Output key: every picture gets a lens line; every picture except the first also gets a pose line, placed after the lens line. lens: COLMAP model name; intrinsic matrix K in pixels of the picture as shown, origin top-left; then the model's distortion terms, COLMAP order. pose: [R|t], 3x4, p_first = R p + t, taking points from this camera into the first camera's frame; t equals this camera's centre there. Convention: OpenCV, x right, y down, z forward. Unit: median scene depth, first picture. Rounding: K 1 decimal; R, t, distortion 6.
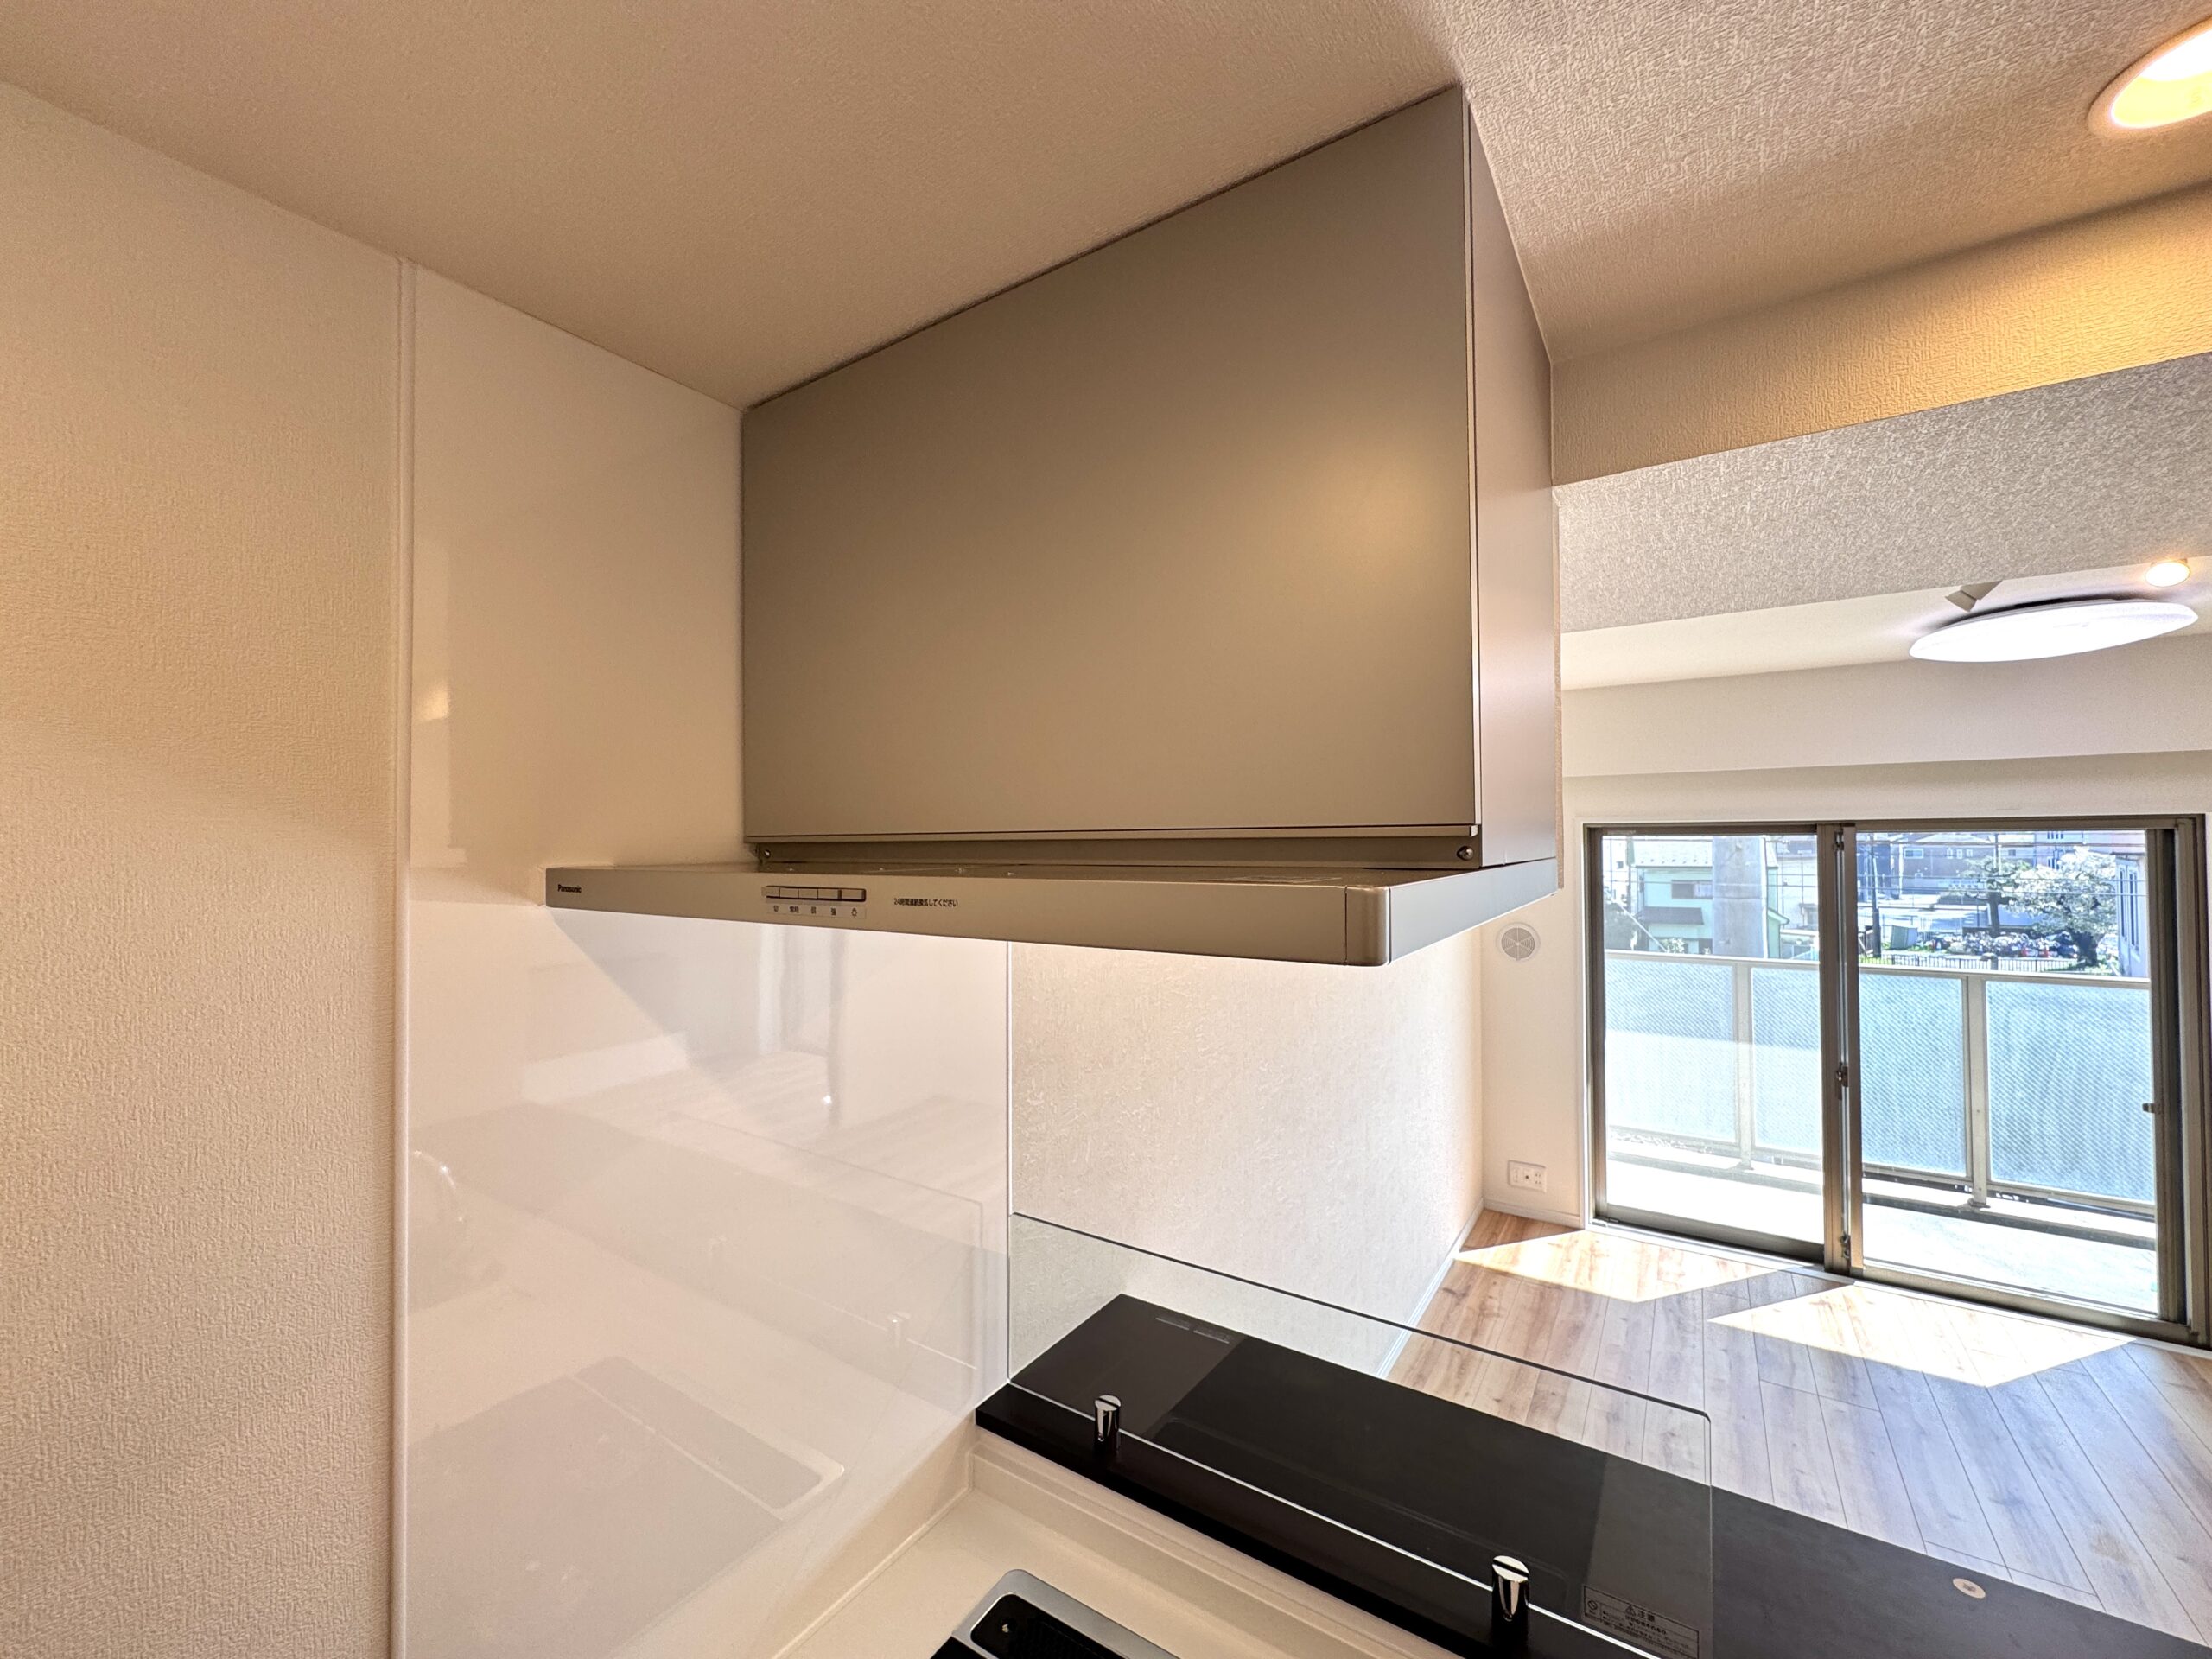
lens RADIAL K [[881.5, 0, 1106.8], [0, 881.5, 834.3], [0, 0, 1]] dist [-0.004044, 0.000529]
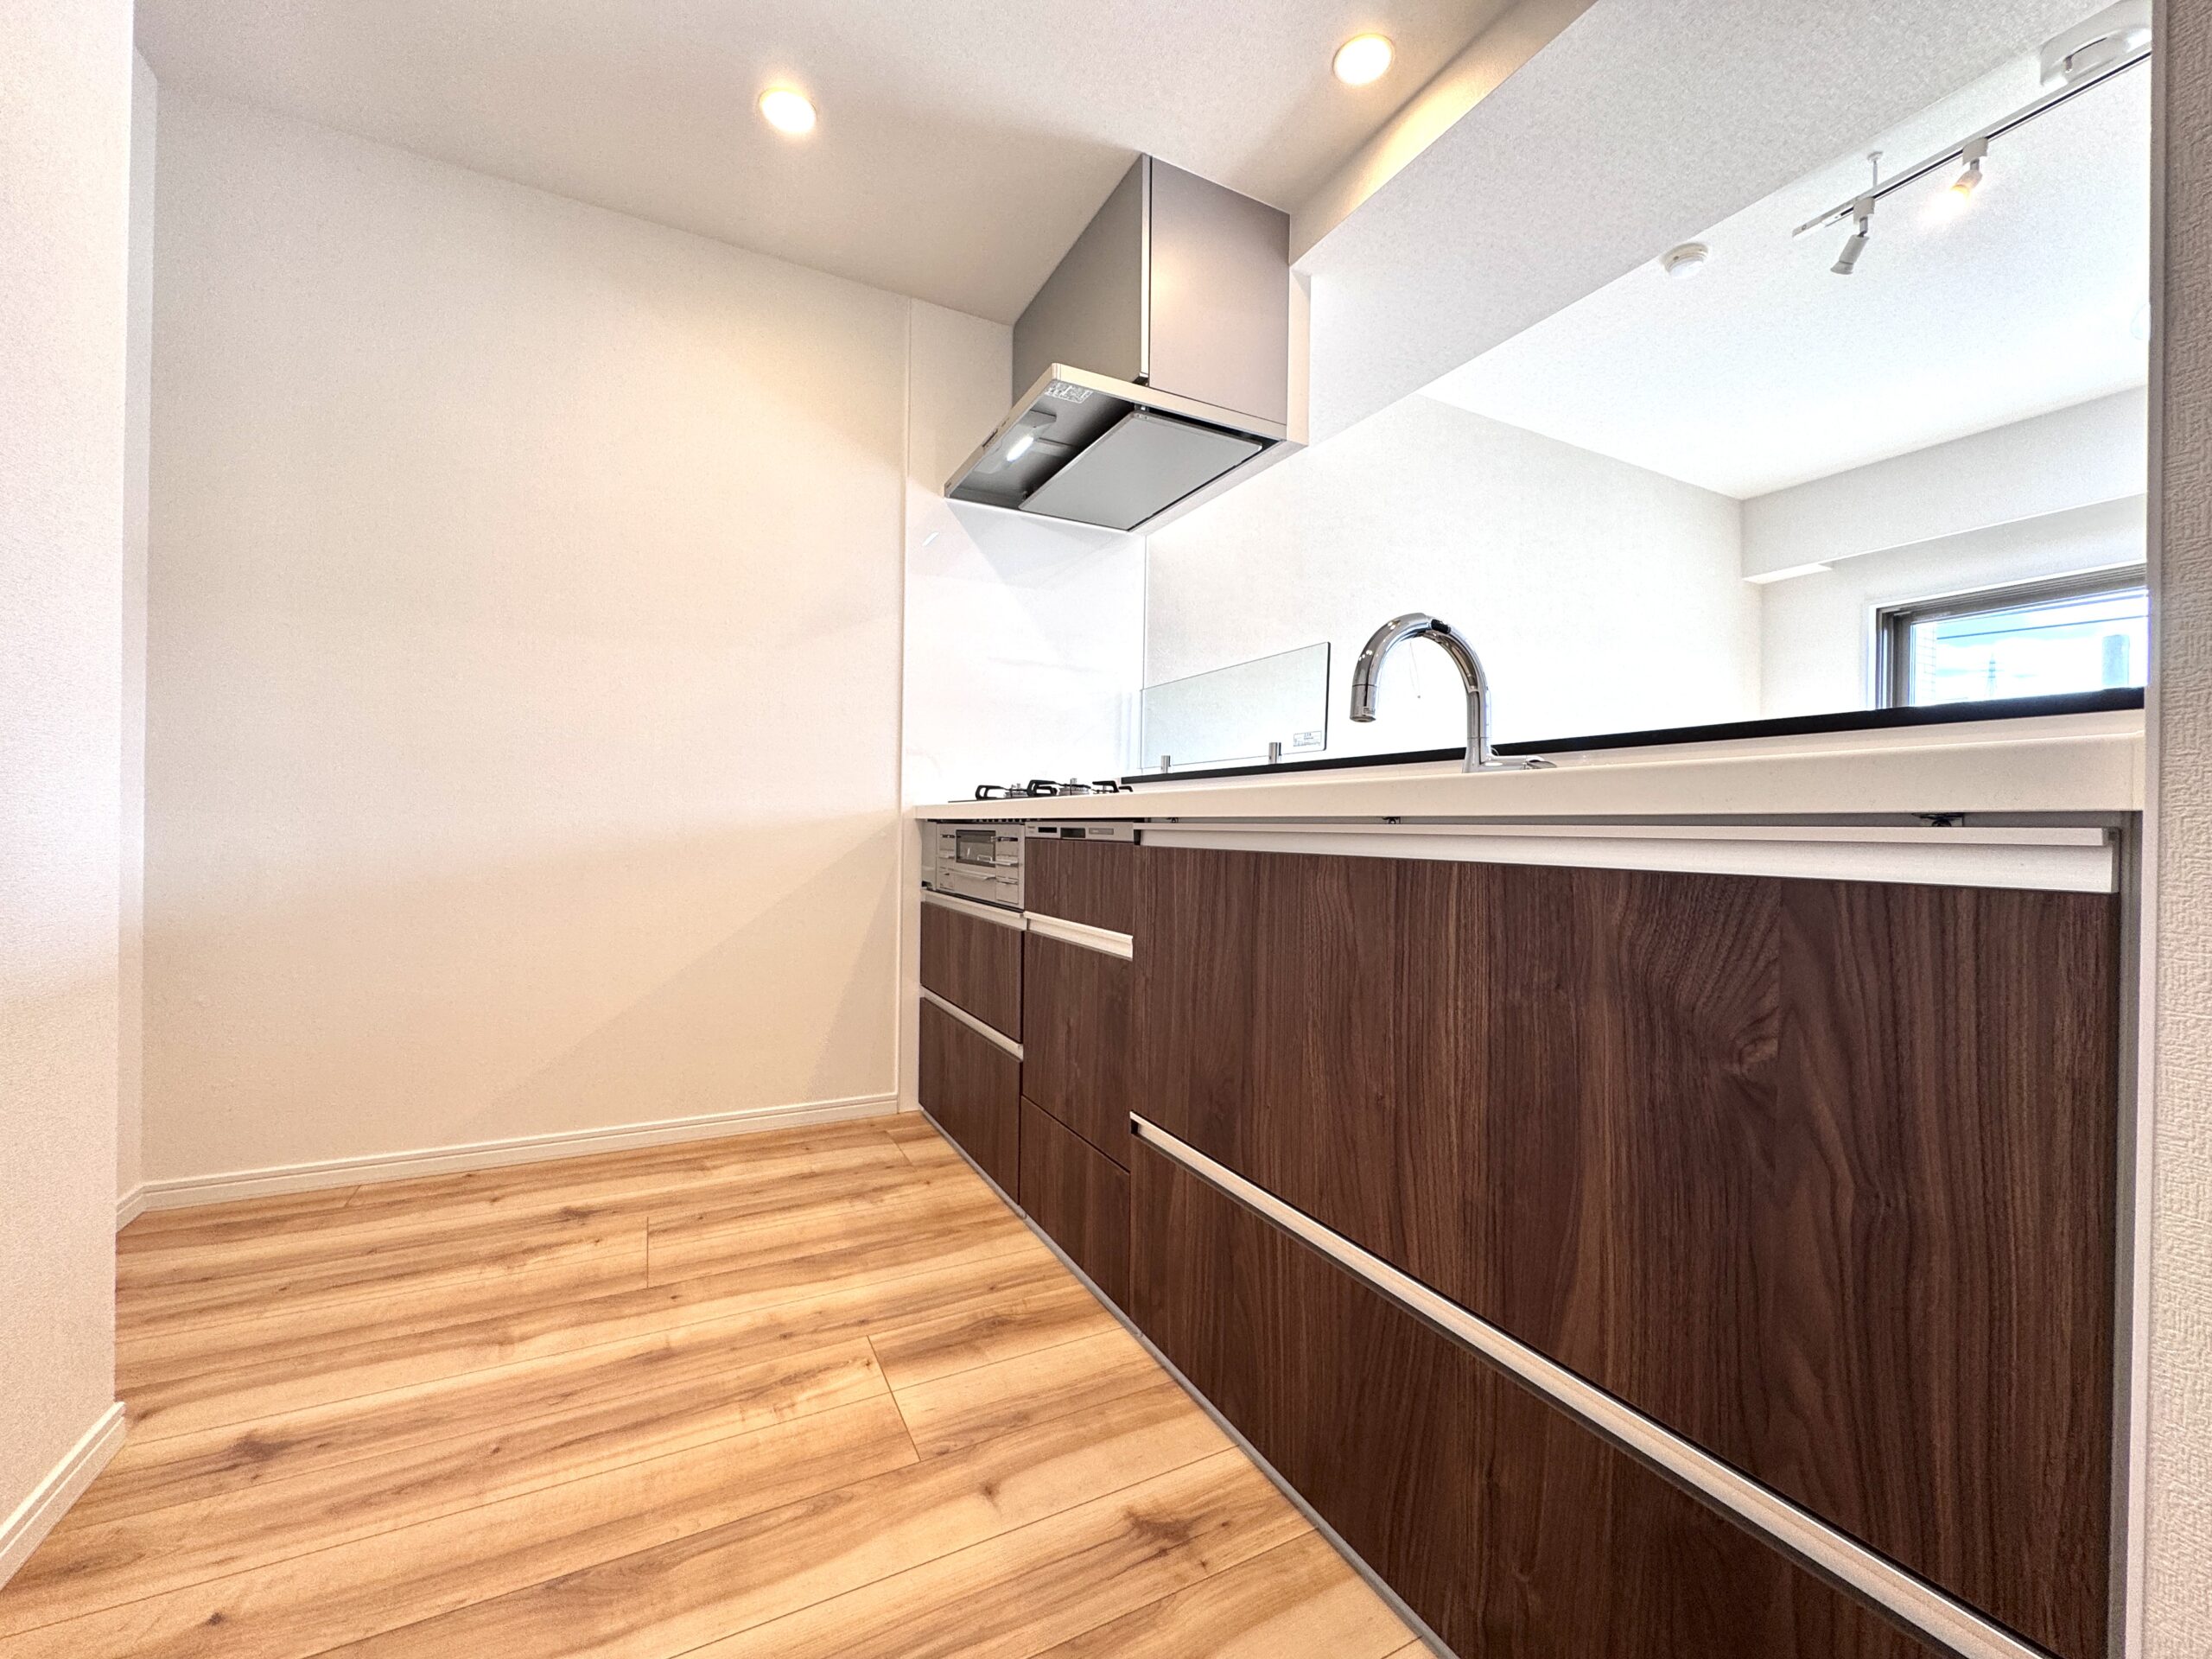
lens RADIAL K [[881.5, 0, 1105.8], [0, 881.5, 830.5], [0, 0, 1]] dist [-0.004044, 0.000529]
pose [[0.876952, 0.020302, -0.480149, 0.318564], [-0.012431, 0.999731, 0.019568, 0.276222], [0.480417, -0.011191, 0.876969, -0.338140]]
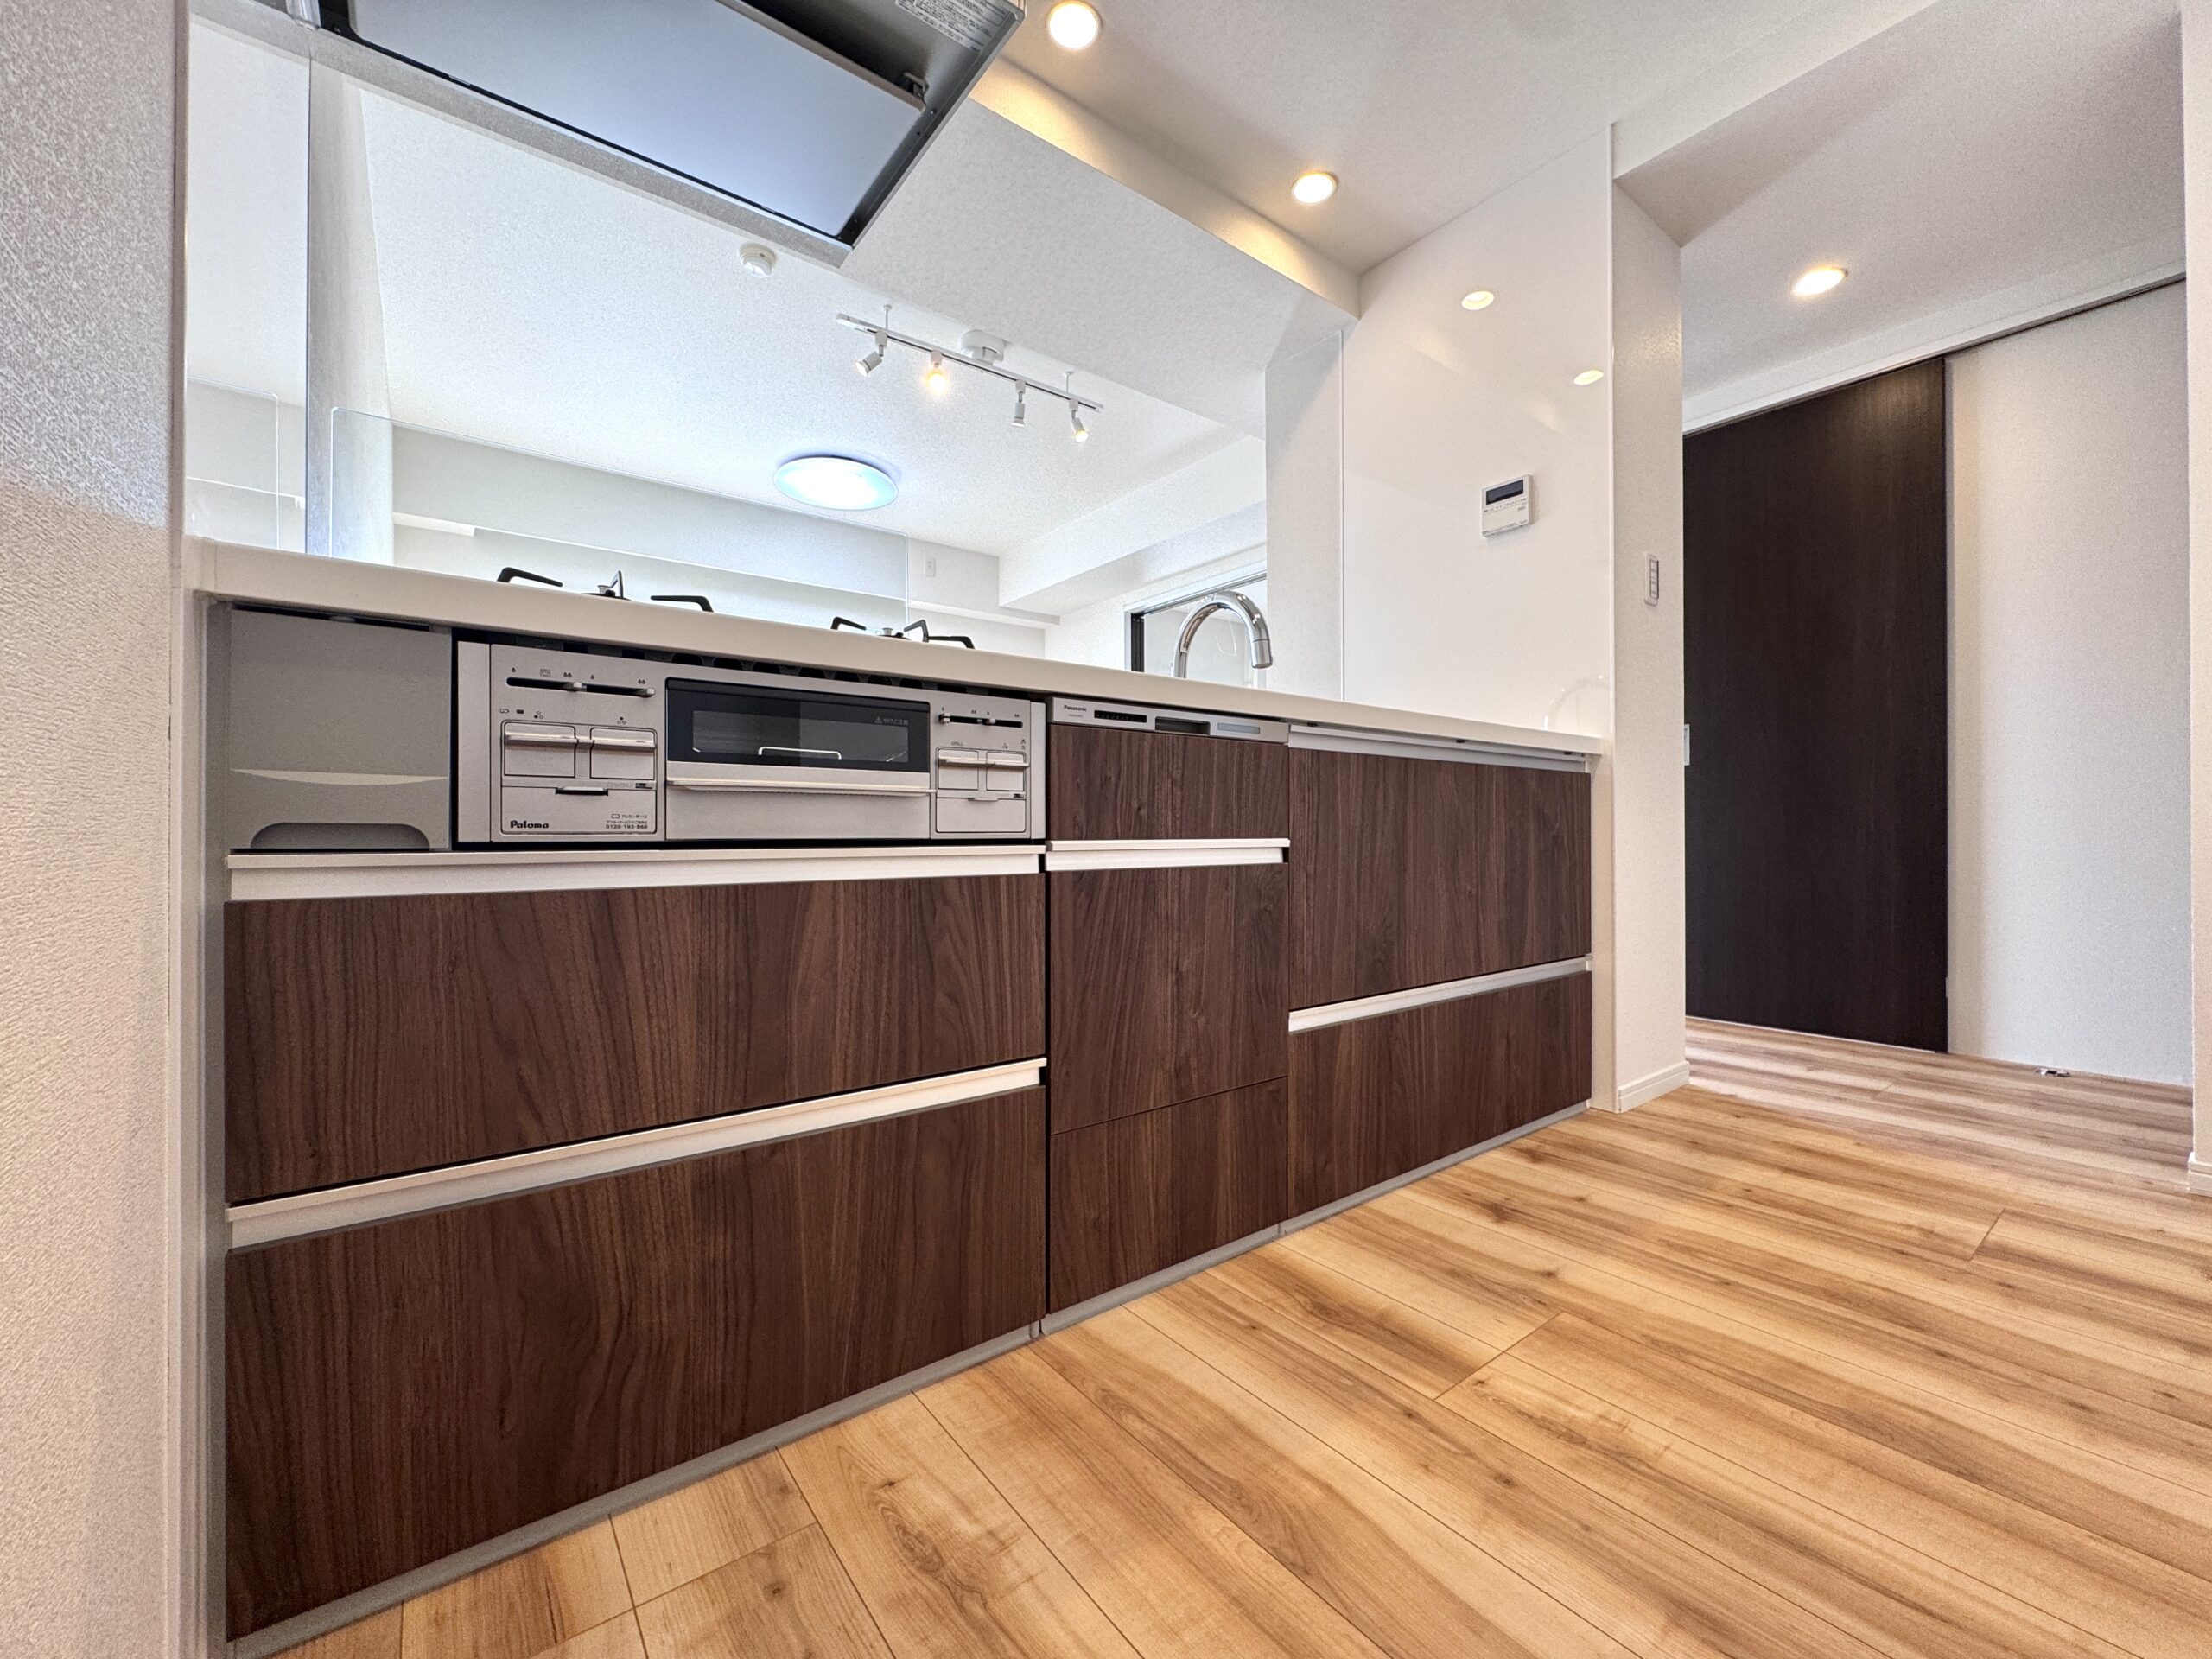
lens RADIAL K [[881.5, 0, 1109.0], [0, 881.5, 832.1], [0, 0, 1]] dist [-0.004044, 0.000529]
pose [[0.322135, 0.007133, 0.946667, -0.272235], [-0.013287, 0.999907, -0.003012, 0.332004], [-0.946601, -0.011608, 0.322200, -0.031460]]
